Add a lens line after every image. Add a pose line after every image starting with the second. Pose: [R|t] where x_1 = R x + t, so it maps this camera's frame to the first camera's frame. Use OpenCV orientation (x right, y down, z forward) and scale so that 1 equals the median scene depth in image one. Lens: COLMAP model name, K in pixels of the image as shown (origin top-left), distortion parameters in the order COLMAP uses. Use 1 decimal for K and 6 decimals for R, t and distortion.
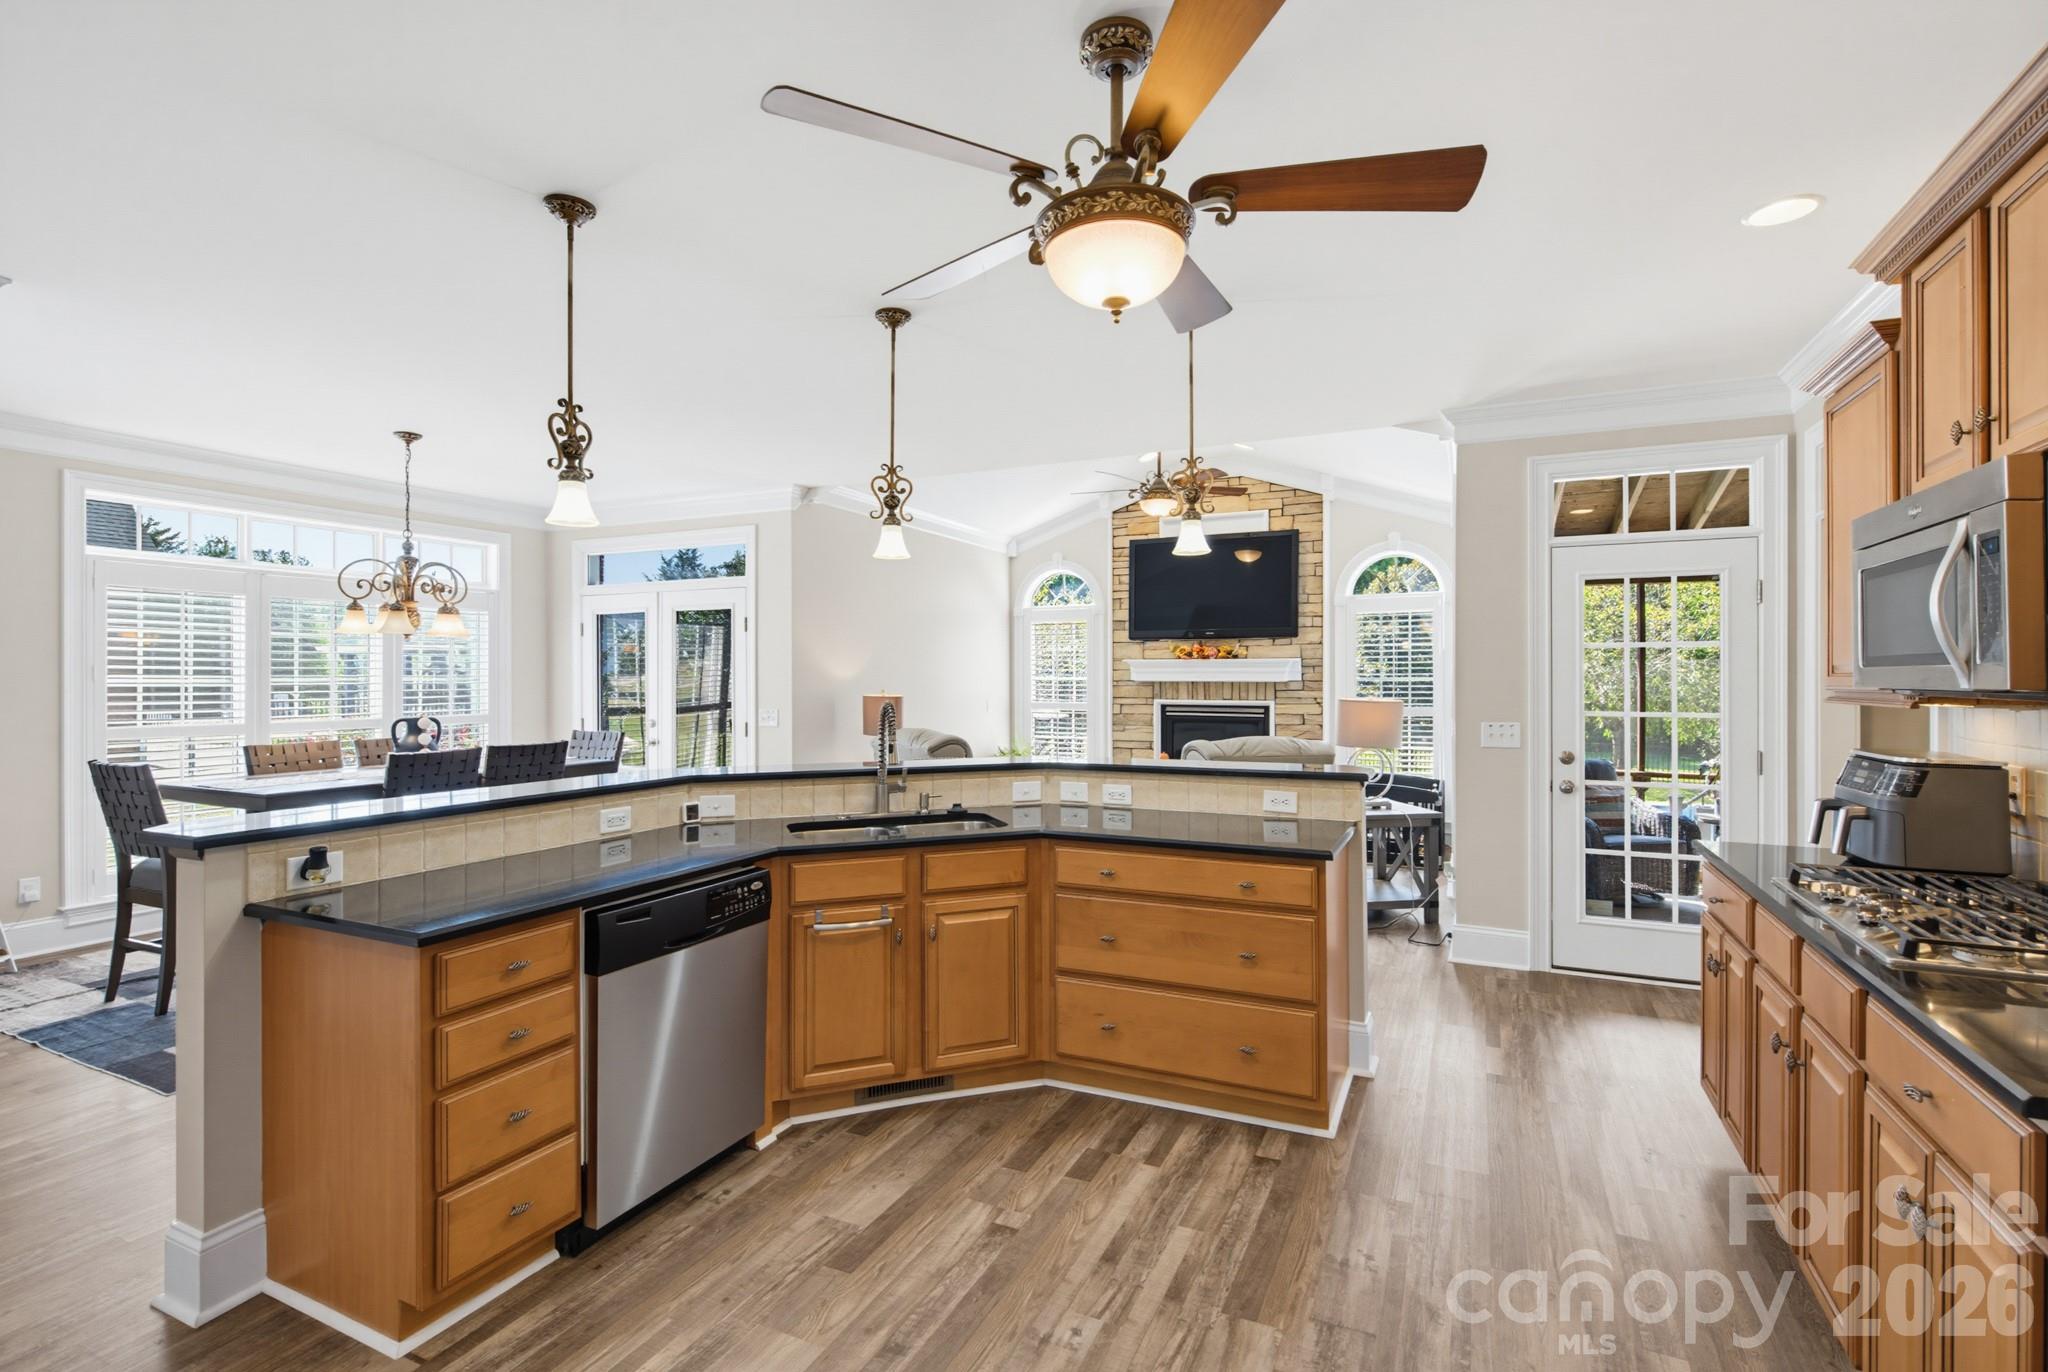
lens RADIAL K [[933.5, 0, 1043.5], [0, 933.5, 671.6], [0, 0, 1]] dist [0.004119, -0.002268]
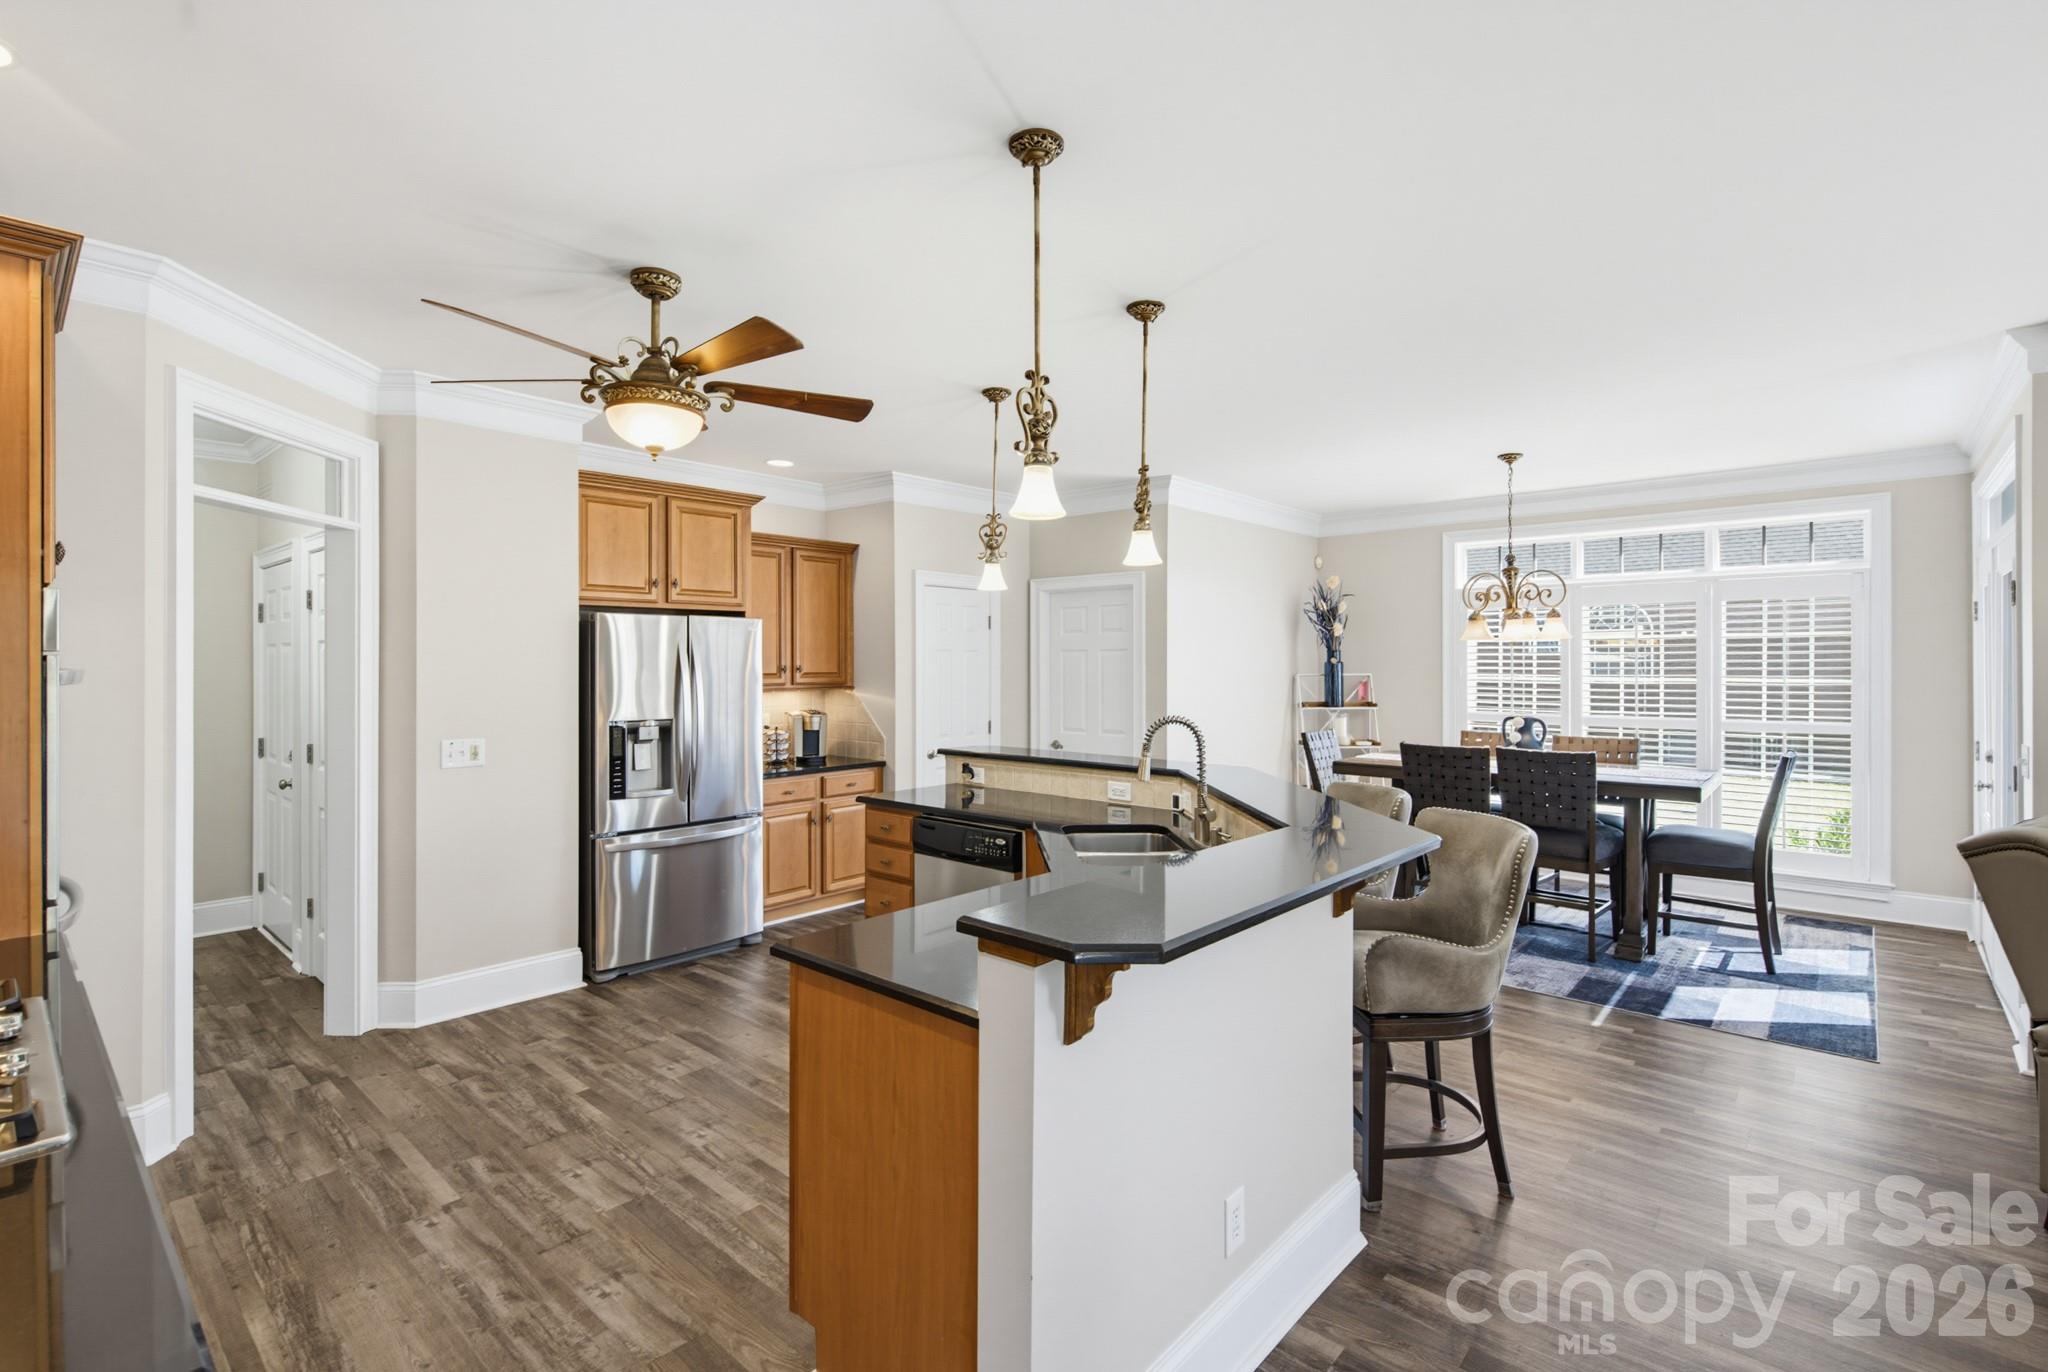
lens RADIAL K [[933.5, 0, 1025.9], [0, 933.5, 665.3], [0, 0, 1]] dist [0.004119, -0.002268]
pose [[-0.281592, 0.001059, -0.959534, 0.331520], [0.006123, 0.999981, -0.000694, -0.007704], [0.959515, -0.006071, -0.281593, 0.486324]]
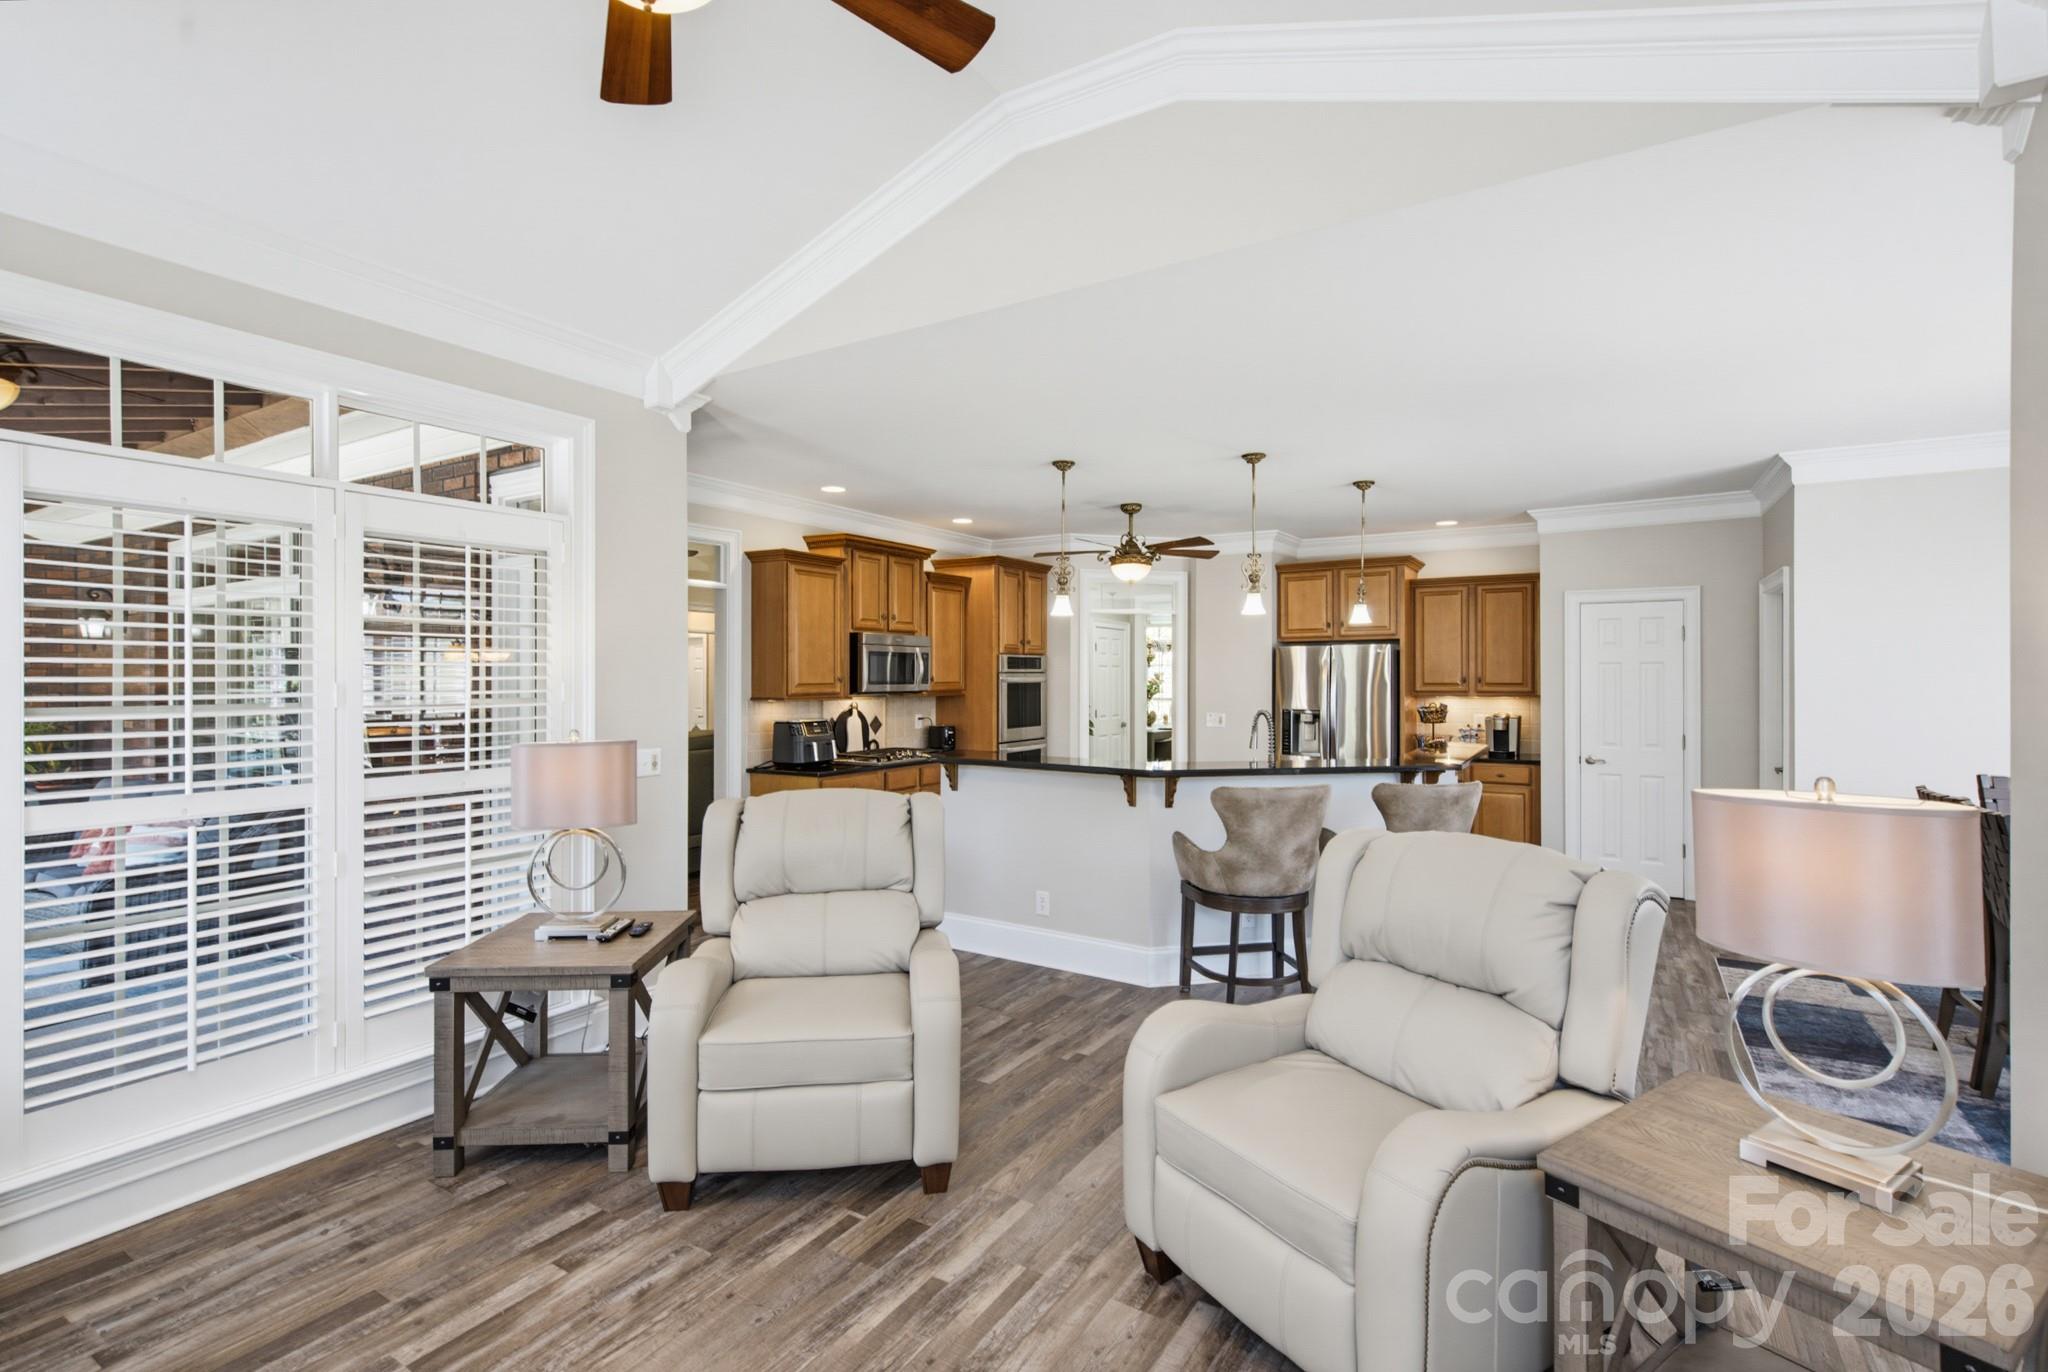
lens RADIAL K [[933.5, 0, 1048.5], [0, 933.5, 680.4], [0, 0, 1]] dist [0.004119, -0.002268]
pose [[-0.994815, -0.000401, 0.101696, 0.008154], [-0.001127, 0.999974, -0.007083, 0.001257], [-0.101691, -0.007161, -0.994790, 1.076259]]
